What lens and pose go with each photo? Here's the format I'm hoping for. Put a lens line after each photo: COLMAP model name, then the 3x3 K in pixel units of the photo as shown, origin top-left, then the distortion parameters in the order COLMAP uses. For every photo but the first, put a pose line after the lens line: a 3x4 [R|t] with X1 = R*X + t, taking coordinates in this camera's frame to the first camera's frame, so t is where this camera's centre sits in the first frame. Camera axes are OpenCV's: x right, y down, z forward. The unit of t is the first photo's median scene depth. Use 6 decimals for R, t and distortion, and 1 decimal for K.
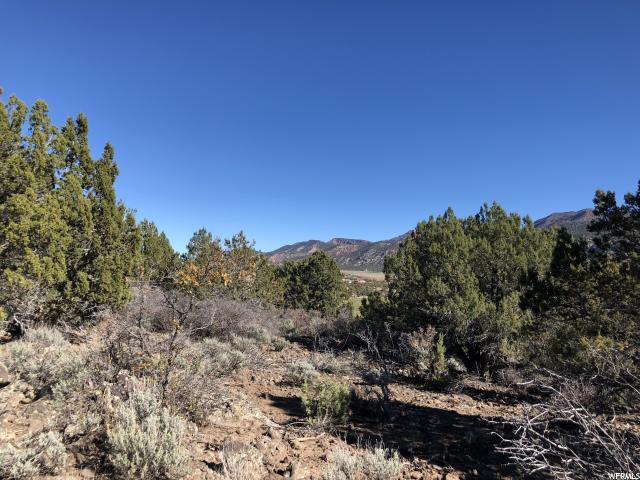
lens RADIAL K [[525.2, 0, 321.4], [0, 525.2, 237.1], [0, 0, 1]] dist [0.042234, -0.014030]
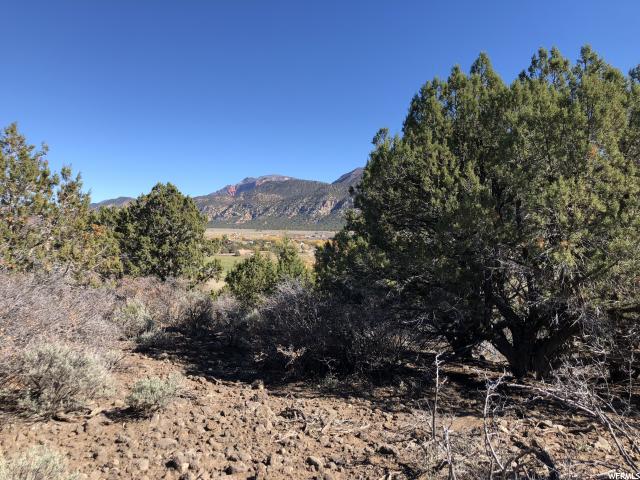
lens RADIAL K [[525.2, 0, 321.4], [0, 525.2, 237.1], [0, 0, 1]] dist [0.042234, -0.014030]
pose [[0.941746, -0.047207, 0.332997, -0.045271], [0.018645, 0.995906, 0.088453, 0.043136], [-0.335809, -0.077092, 0.938770, 0.367747]]
